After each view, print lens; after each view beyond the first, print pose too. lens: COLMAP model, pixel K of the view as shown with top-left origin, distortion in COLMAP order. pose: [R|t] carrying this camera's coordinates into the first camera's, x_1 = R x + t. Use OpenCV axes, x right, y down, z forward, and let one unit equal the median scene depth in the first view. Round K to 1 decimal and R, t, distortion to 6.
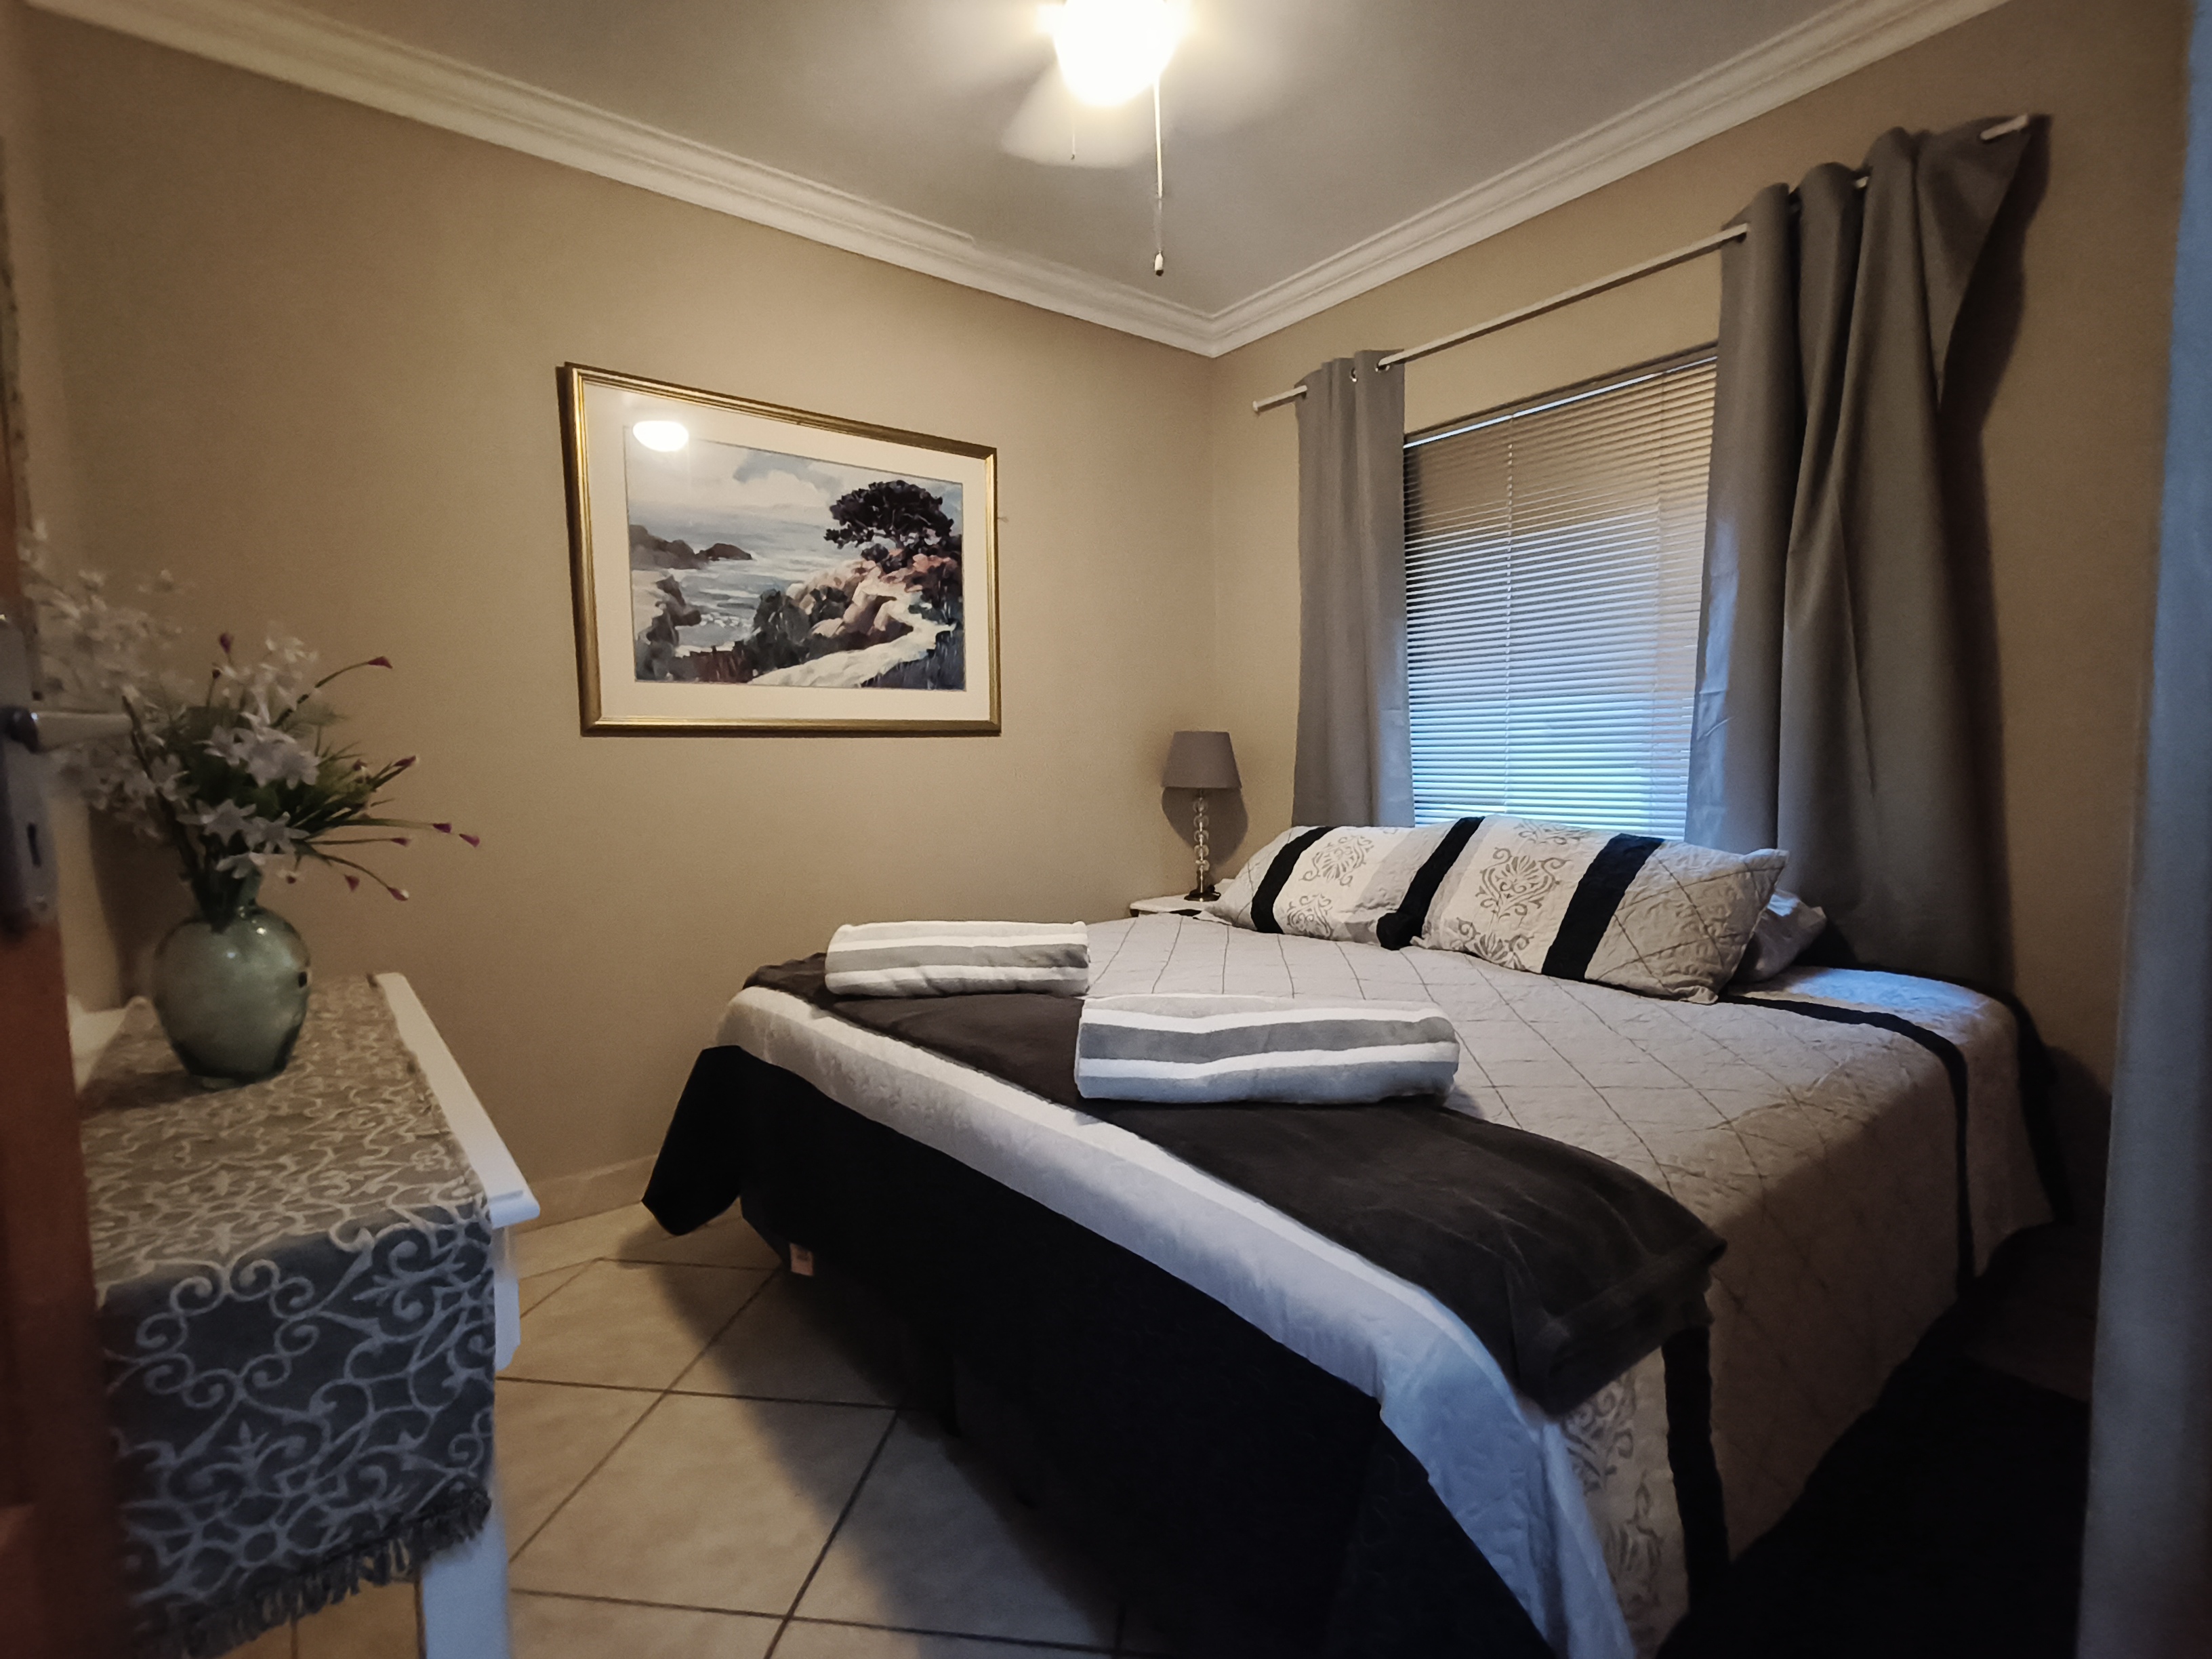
lens RADIAL K [[1034.0, 0, 1109.2], [0, 1034.0, 825.2], [0, 0, 1]] dist [0.001051, 0.000186]
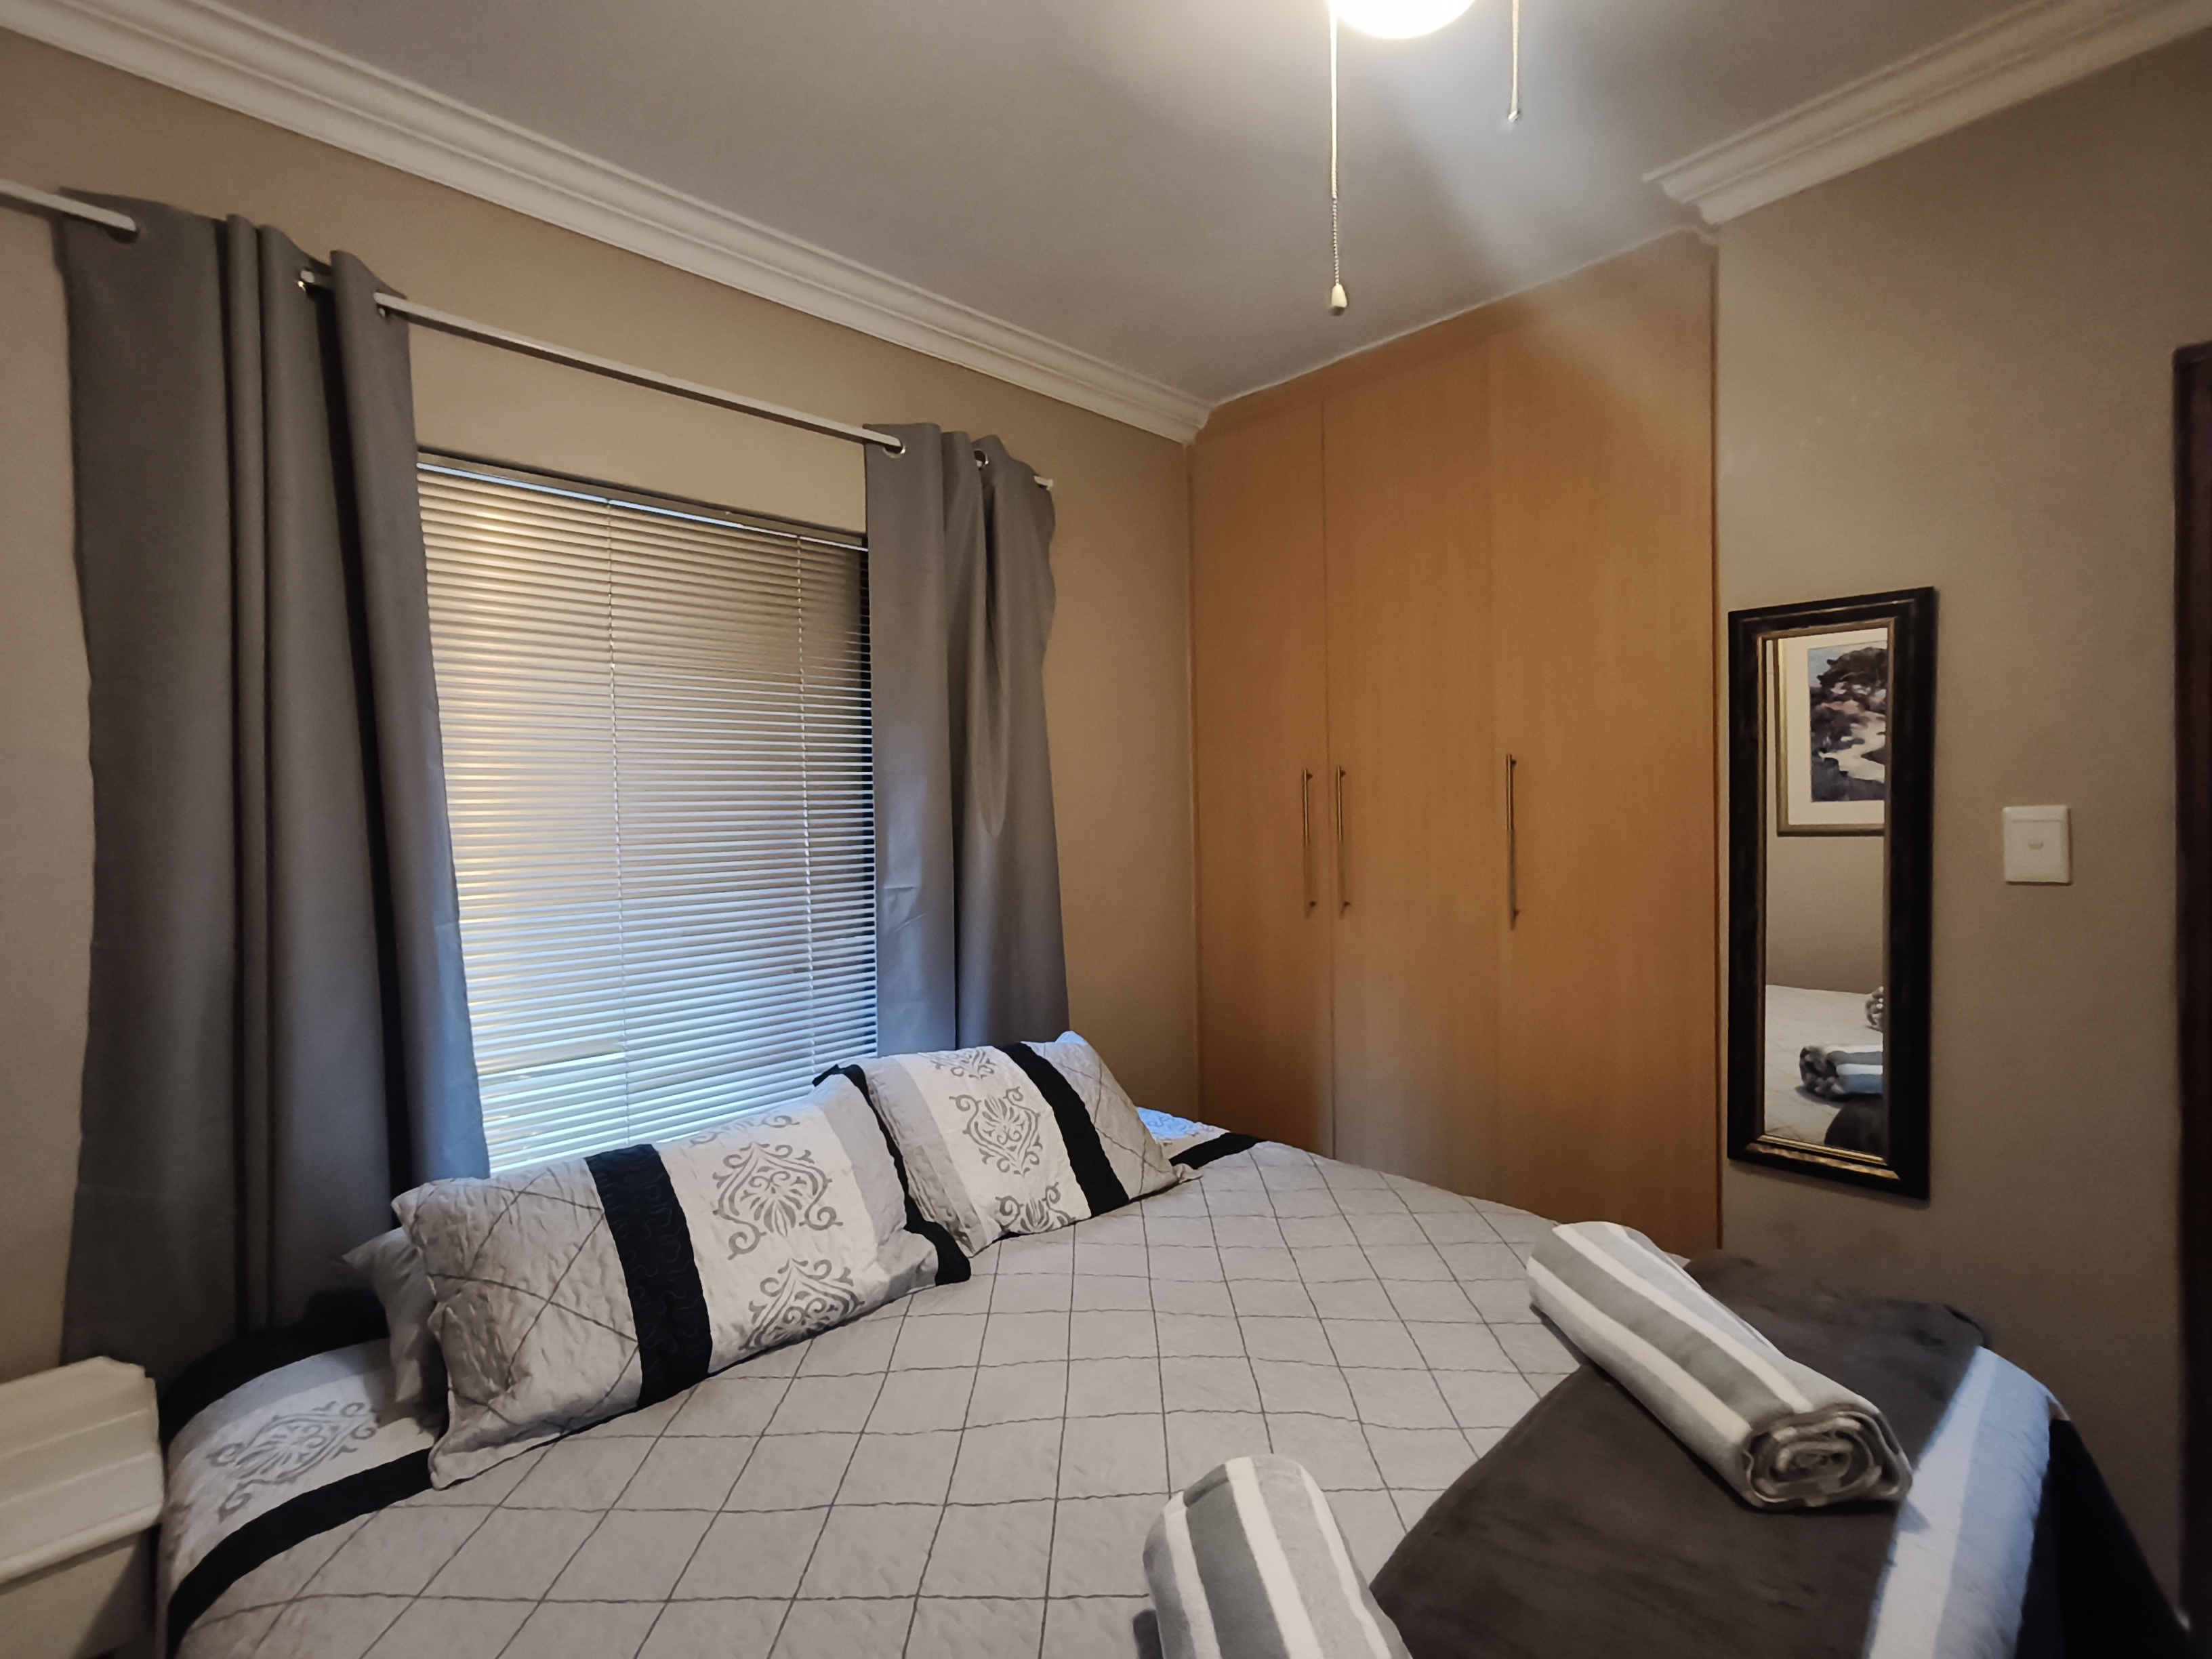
lens RADIAL K [[1034.0, 0, 1102.1], [0, 1034.0, 825.1], [0, 0, 1]] dist [0.001051, 0.000186]
pose [[-0.110573, 0.010398, 0.993814, -0.406971], [0.099092, 0.995078, 0.000614, -0.165104], [-0.988916, 0.098547, -0.111059, 0.891196]]
